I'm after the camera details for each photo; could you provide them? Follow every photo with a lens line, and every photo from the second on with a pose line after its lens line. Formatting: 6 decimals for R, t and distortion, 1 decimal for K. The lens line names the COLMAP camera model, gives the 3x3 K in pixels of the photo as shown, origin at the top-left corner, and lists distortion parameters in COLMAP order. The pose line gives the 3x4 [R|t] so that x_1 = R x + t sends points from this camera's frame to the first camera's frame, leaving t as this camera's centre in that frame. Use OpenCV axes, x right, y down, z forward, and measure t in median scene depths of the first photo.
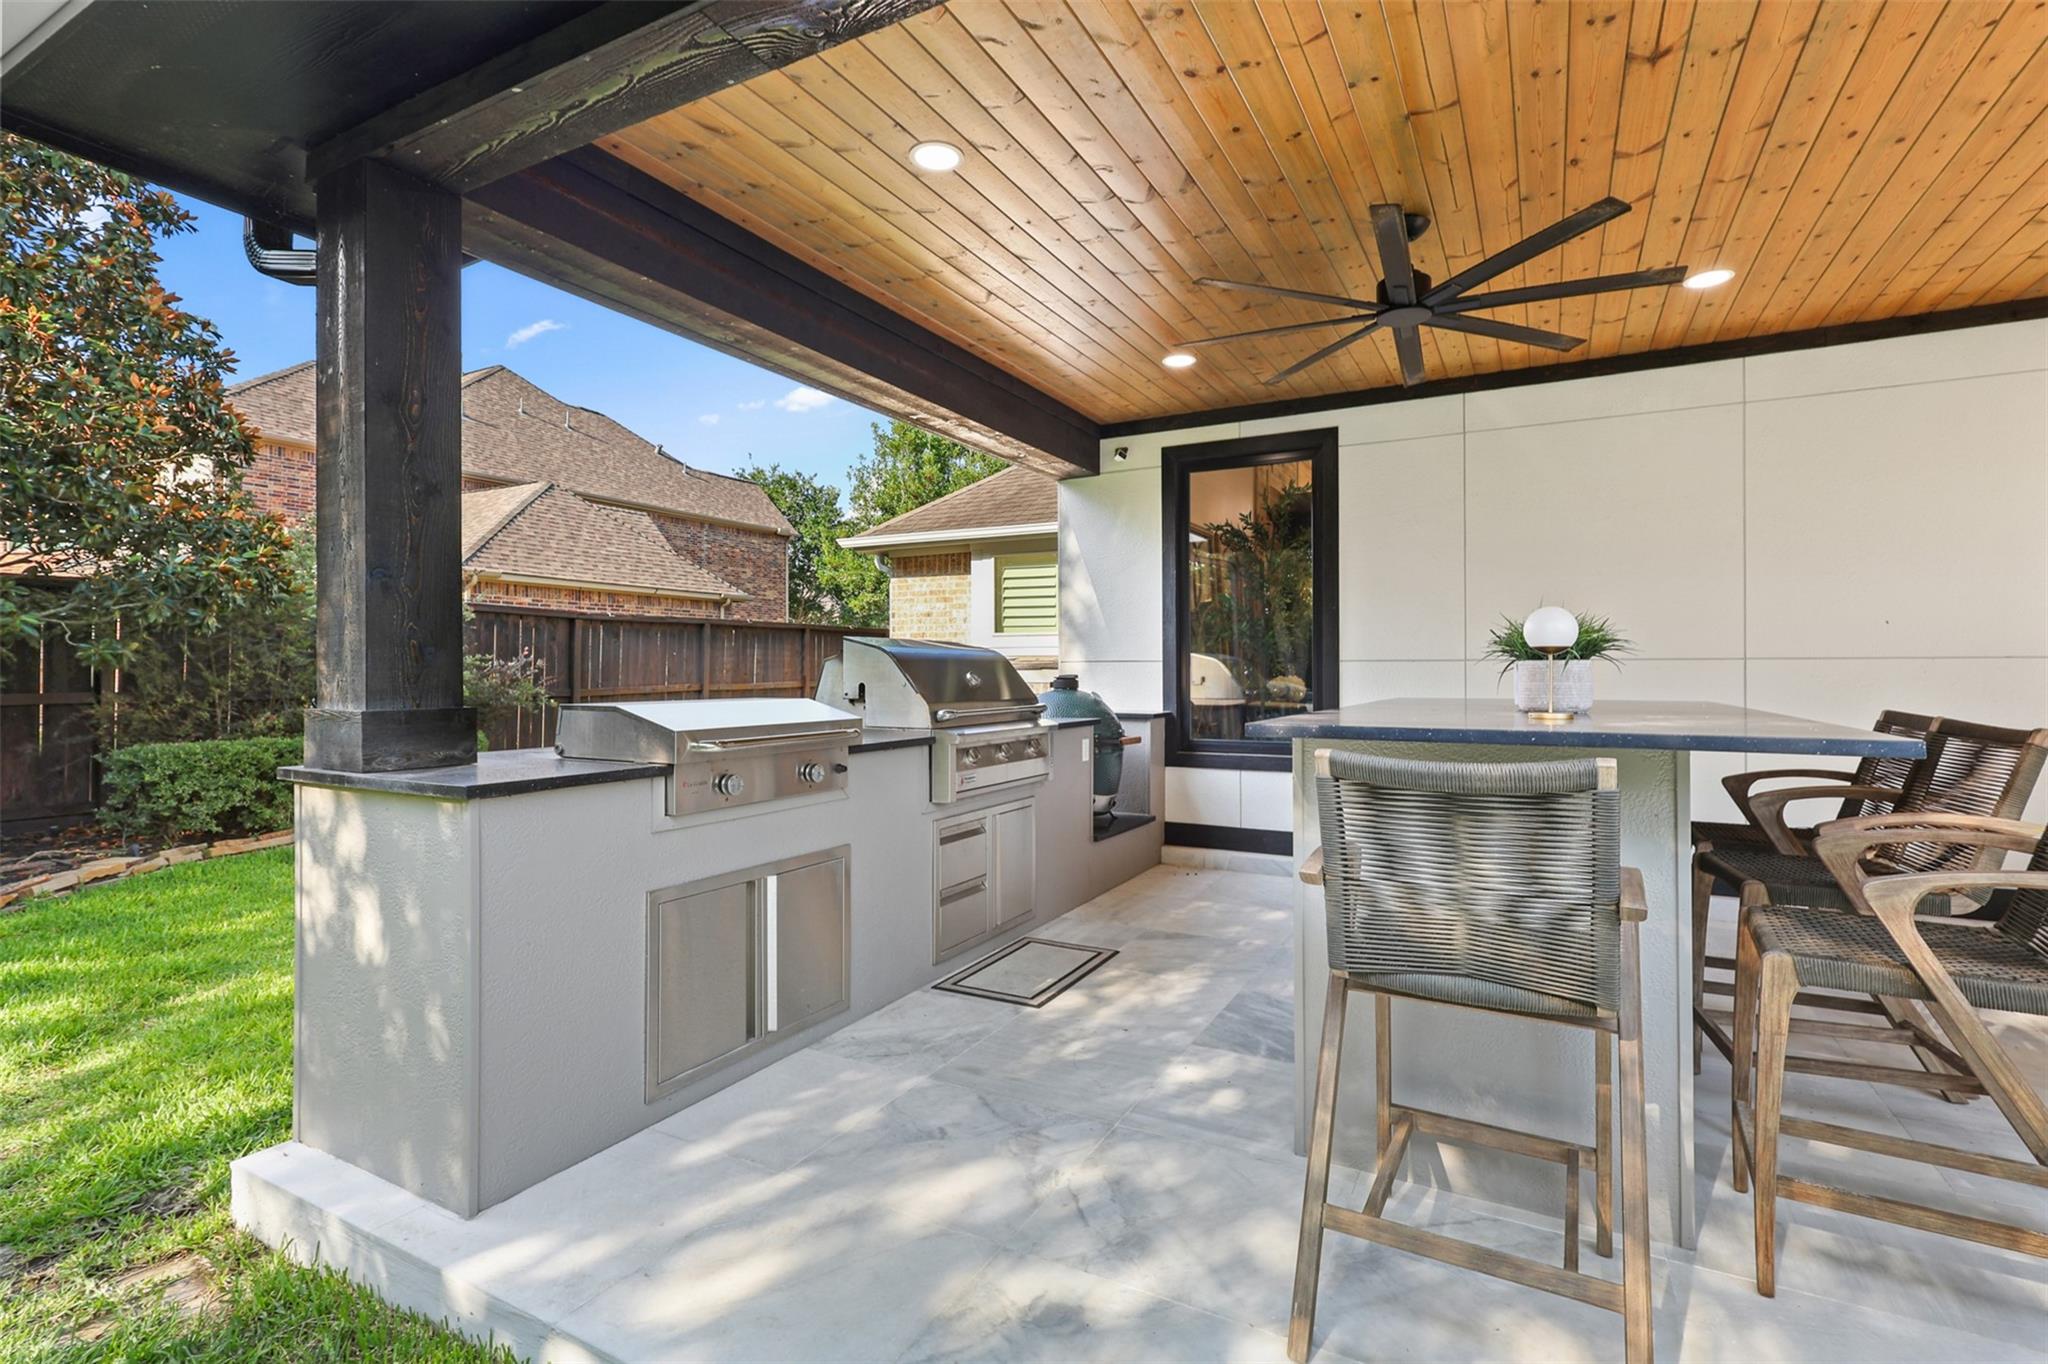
lens RADIAL K [[962.9, 0, 1019.0], [0, 962.9, 671.3], [0, 0, 1]] dist [0.001609, 0.001919]
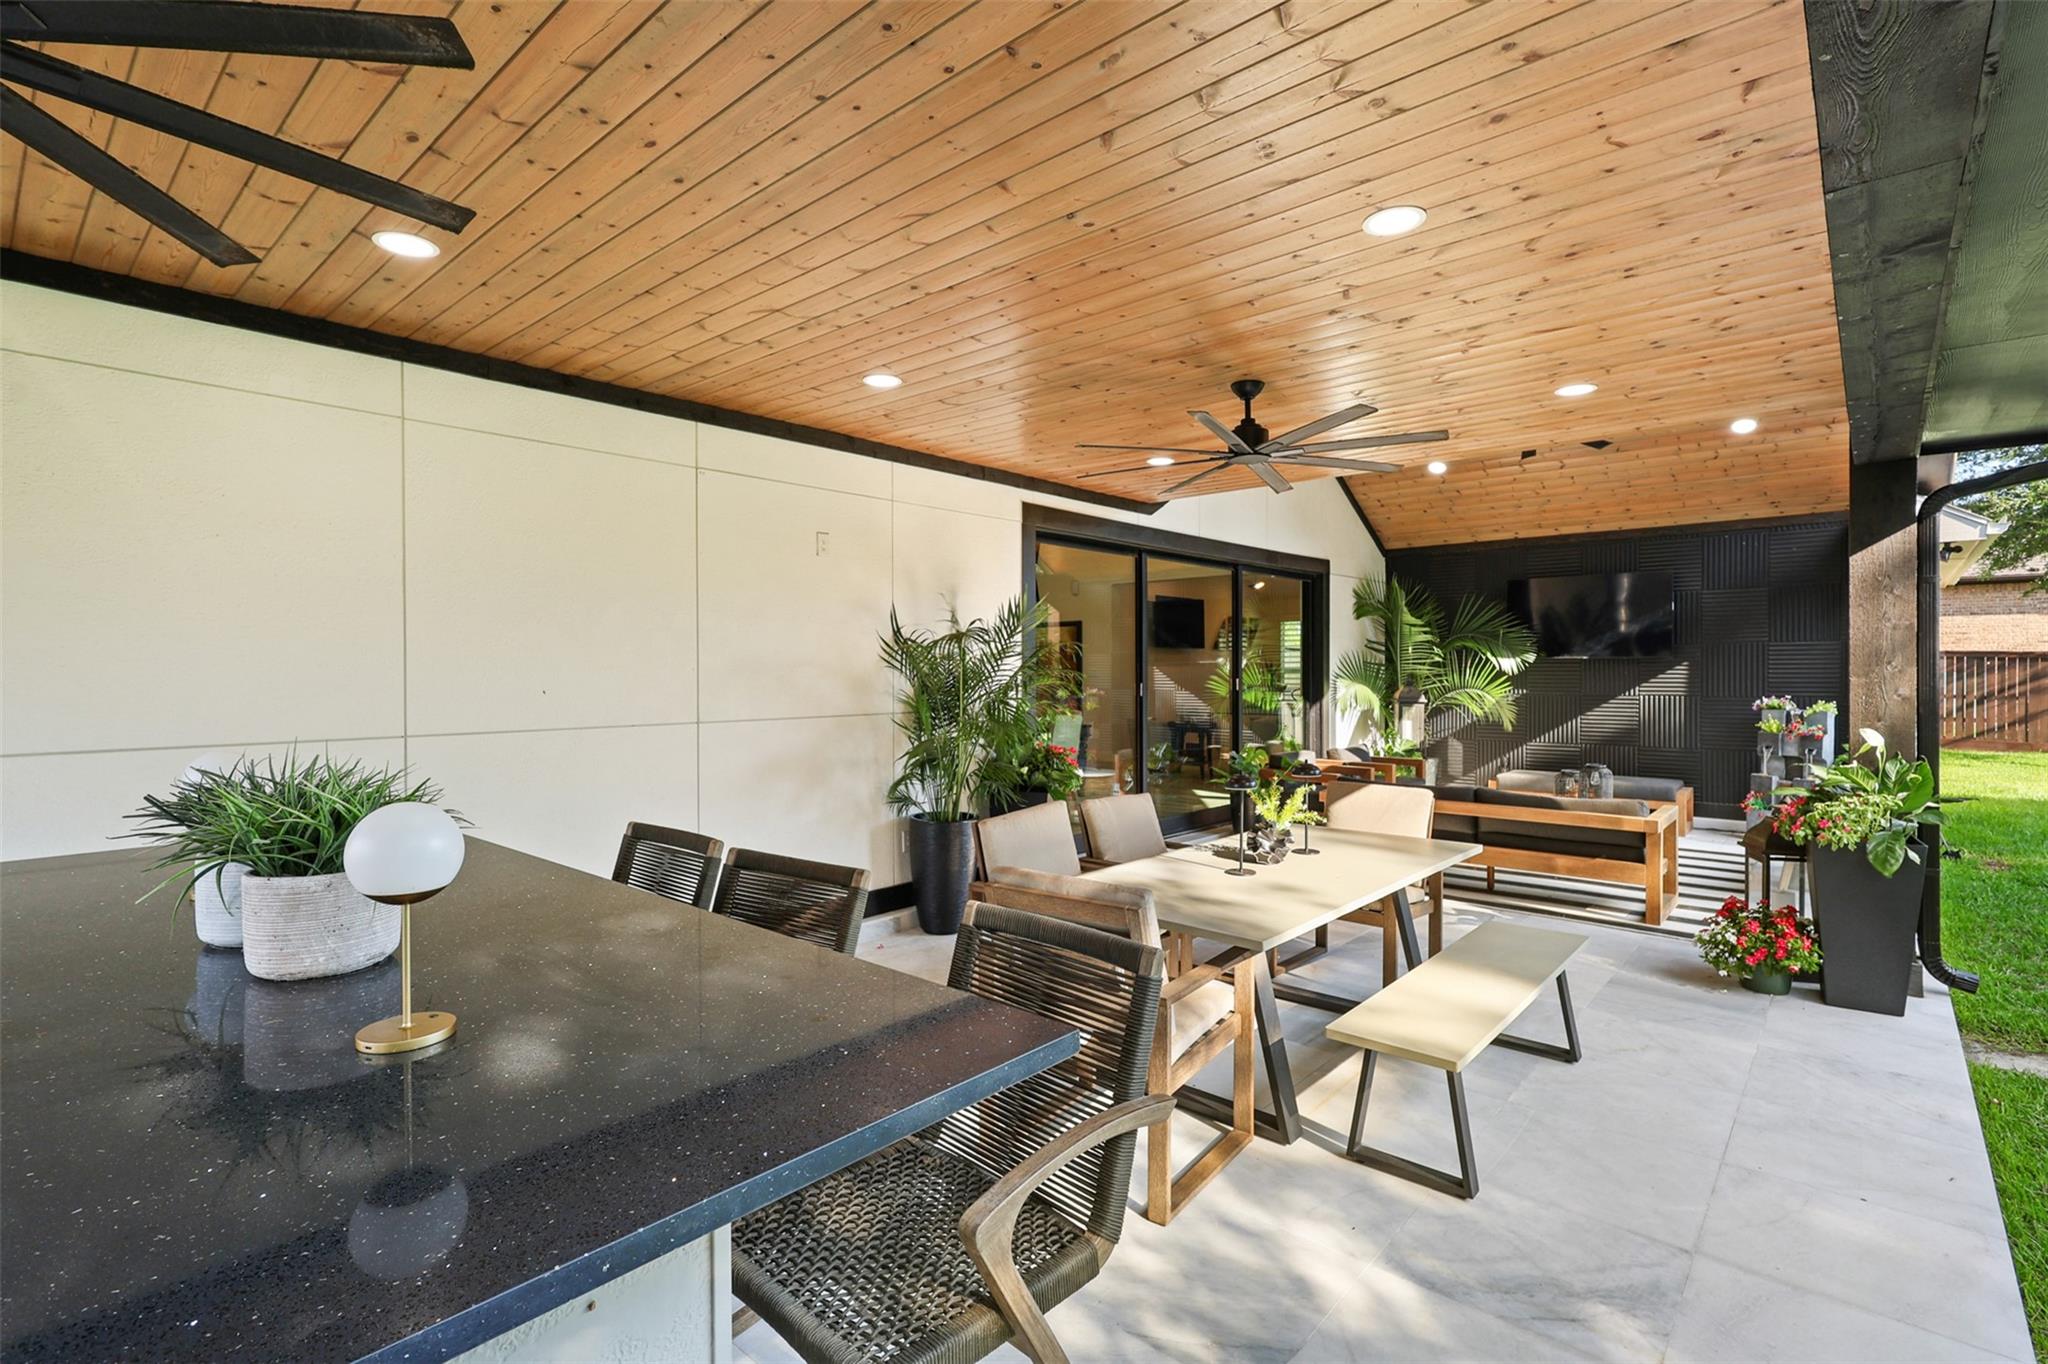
lens RADIAL K [[962.9, 0, 1015.0], [0, 962.9, 677.8], [0, 0, 1]] dist [0.001609, 0.001919]
pose [[0.227852, -0.009551, 0.973649, 0.107797], [-0.000154, 0.999952, 0.009845, -0.089751], [-0.973696, -0.002393, 0.227840, 0.407937]]
